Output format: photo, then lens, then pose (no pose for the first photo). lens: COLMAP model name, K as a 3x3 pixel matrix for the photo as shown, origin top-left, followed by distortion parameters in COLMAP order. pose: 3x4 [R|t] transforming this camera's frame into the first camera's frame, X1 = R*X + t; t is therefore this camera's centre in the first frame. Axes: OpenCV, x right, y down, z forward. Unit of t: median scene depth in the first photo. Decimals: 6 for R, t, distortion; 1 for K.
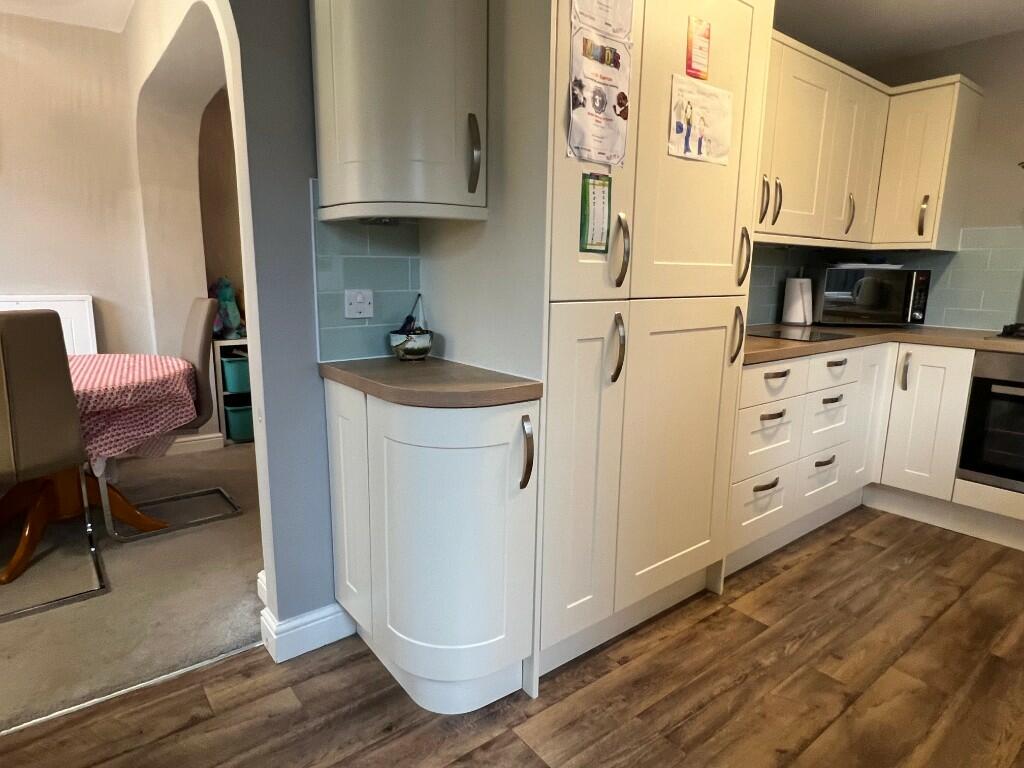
lens RADIAL K [[608.3, 0, 508.2], [0, 608.3, 385.3], [0, 0, 1]] dist [-0.008369, 0.002072]
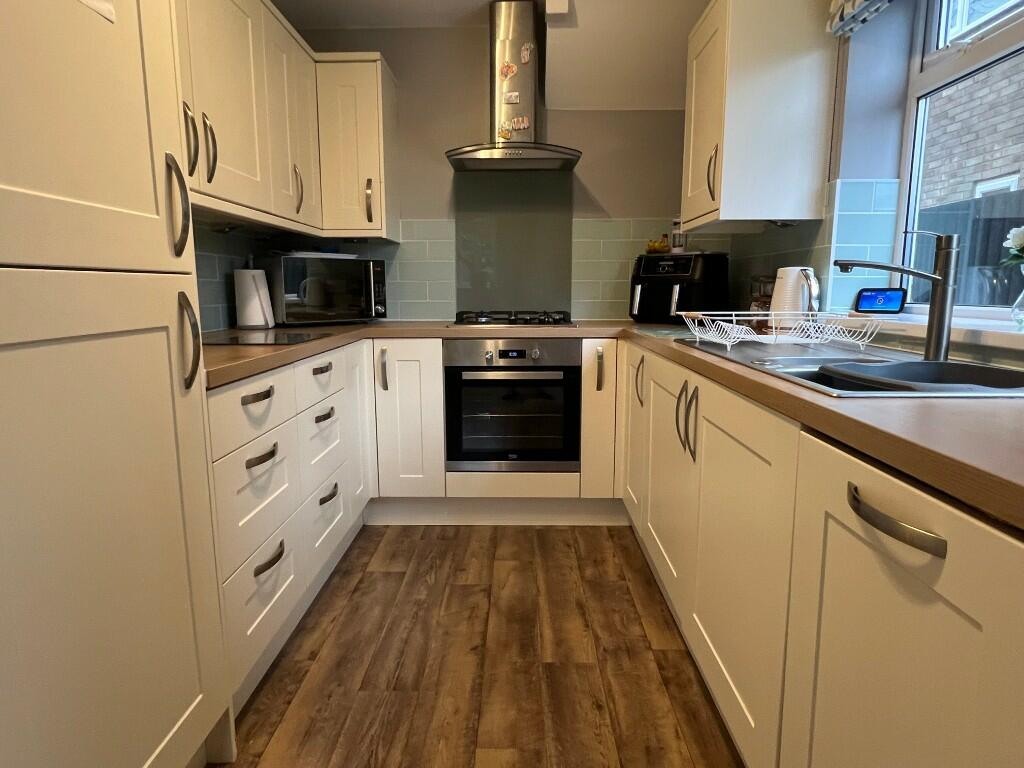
lens RADIAL K [[608.3, 0, 508.6], [0, 608.3, 383.8], [0, 0, 1]] dist [-0.008369, 0.002072]
pose [[0.643690, -0.136451, 0.753023, 0.097297], [0.155350, 0.986787, 0.046017, -0.015890], [-0.749353, 0.087362, 0.656383, 0.292139]]
